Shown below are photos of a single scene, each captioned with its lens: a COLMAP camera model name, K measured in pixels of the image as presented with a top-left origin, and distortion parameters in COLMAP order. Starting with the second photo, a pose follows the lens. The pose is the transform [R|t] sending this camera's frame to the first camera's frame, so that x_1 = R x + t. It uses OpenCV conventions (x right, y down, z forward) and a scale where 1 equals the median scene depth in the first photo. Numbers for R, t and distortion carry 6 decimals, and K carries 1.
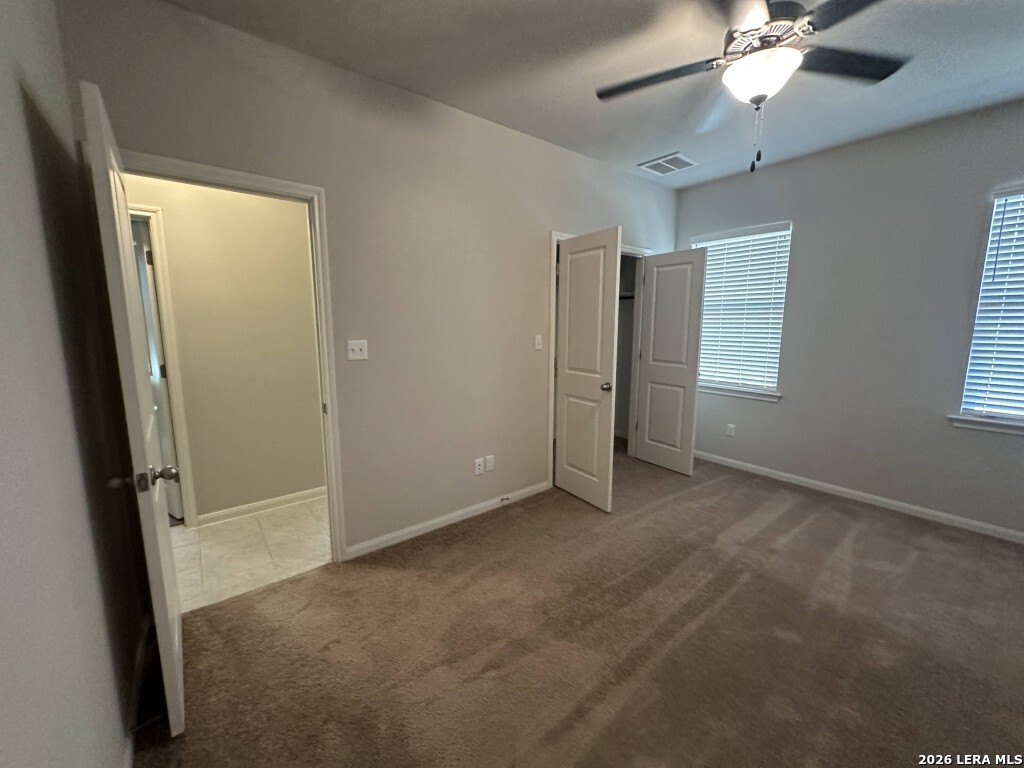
lens RADIAL K [[414.0, 0, 519.7], [0, 414.0, 385.3], [0, 0, 1]] dist [-0.000806, 0.001194]
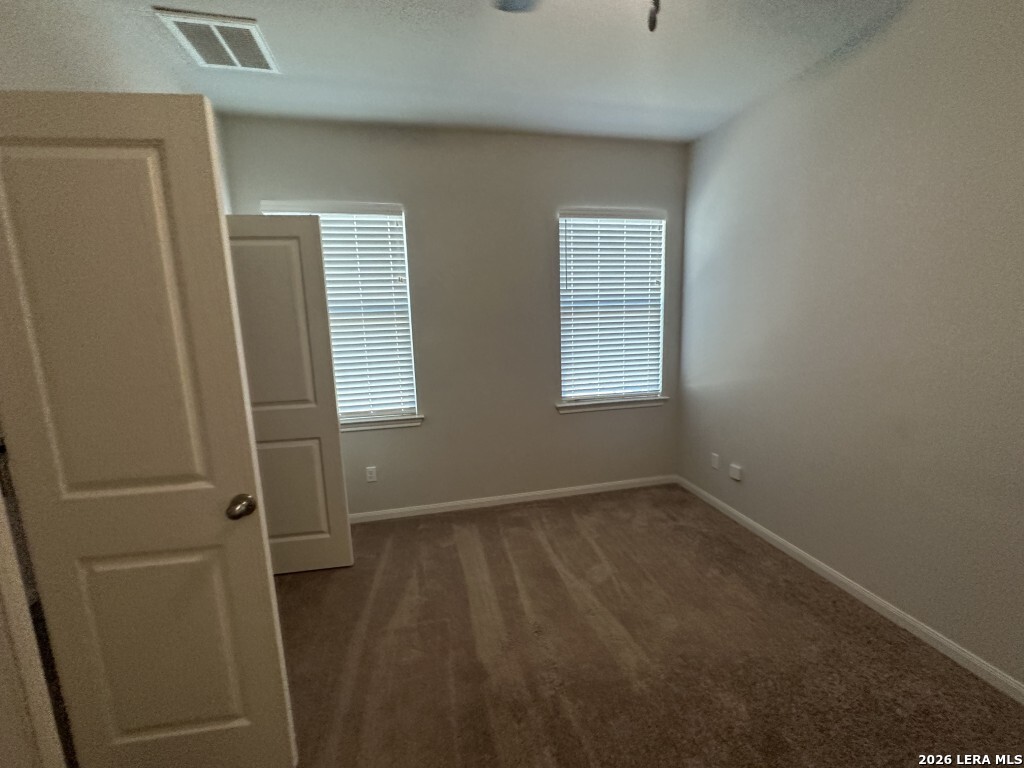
lens RADIAL K [[414.0, 0, 518.5], [0, 414.0, 383.3], [0, 0, 1]] dist [-0.000806, 0.001194]
pose [[0.461095, -0.153799, 0.873920, 0.001049], [0.168791, 0.982085, 0.083778, -0.092502], [-0.871149, 0.108880, 0.478795, 0.502601]]
